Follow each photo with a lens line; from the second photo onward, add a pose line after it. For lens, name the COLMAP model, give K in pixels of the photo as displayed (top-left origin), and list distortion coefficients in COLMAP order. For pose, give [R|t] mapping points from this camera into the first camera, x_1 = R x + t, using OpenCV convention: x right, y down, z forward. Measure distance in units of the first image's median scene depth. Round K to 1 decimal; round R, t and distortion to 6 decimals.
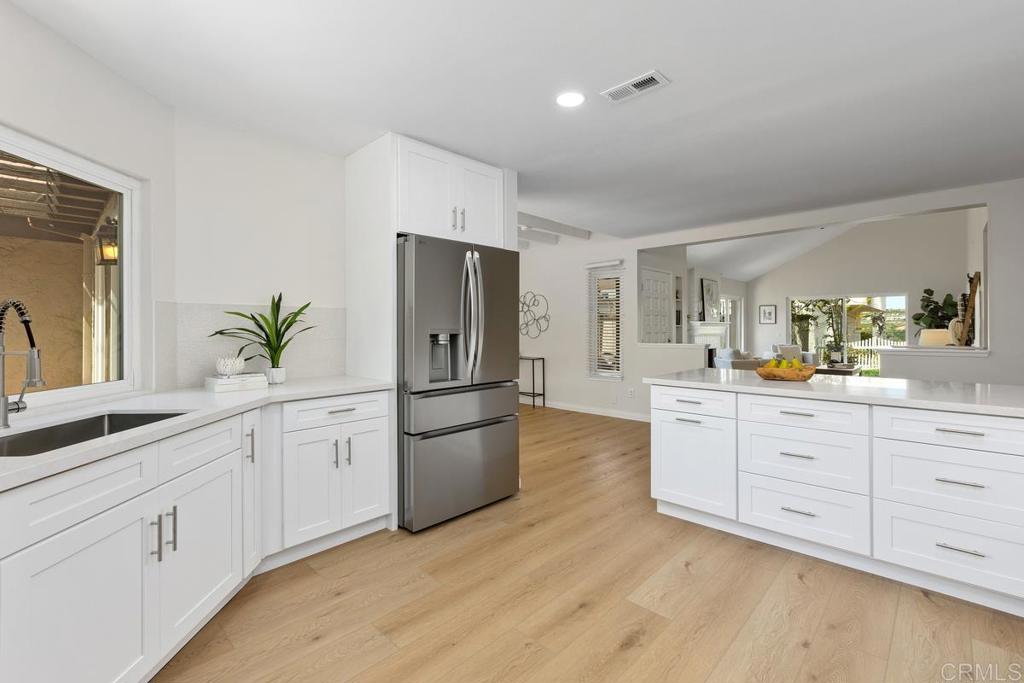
lens RADIAL K [[459.1, 0, 519.0], [0, 459.1, 332.9], [0, 0, 1]] dist [0.002256, 0.000093]
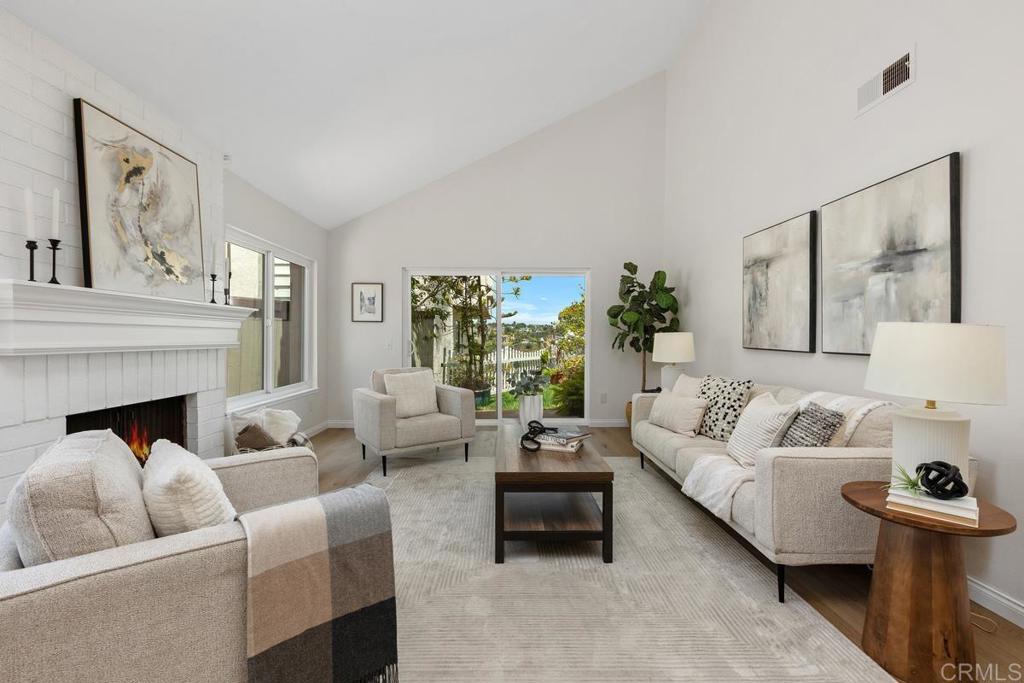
lens RADIAL K [[459.1, 0, 514.5], [0, 459.1, 338.6], [0, 0, 1]] dist [0.002256, 0.000093]
pose [[0.708535, -0.005128, 0.705657, 0.389968], [0.009534, 0.999952, -0.002306, -0.001852], [-0.705611, 0.008361, 0.708550, 0.694343]]
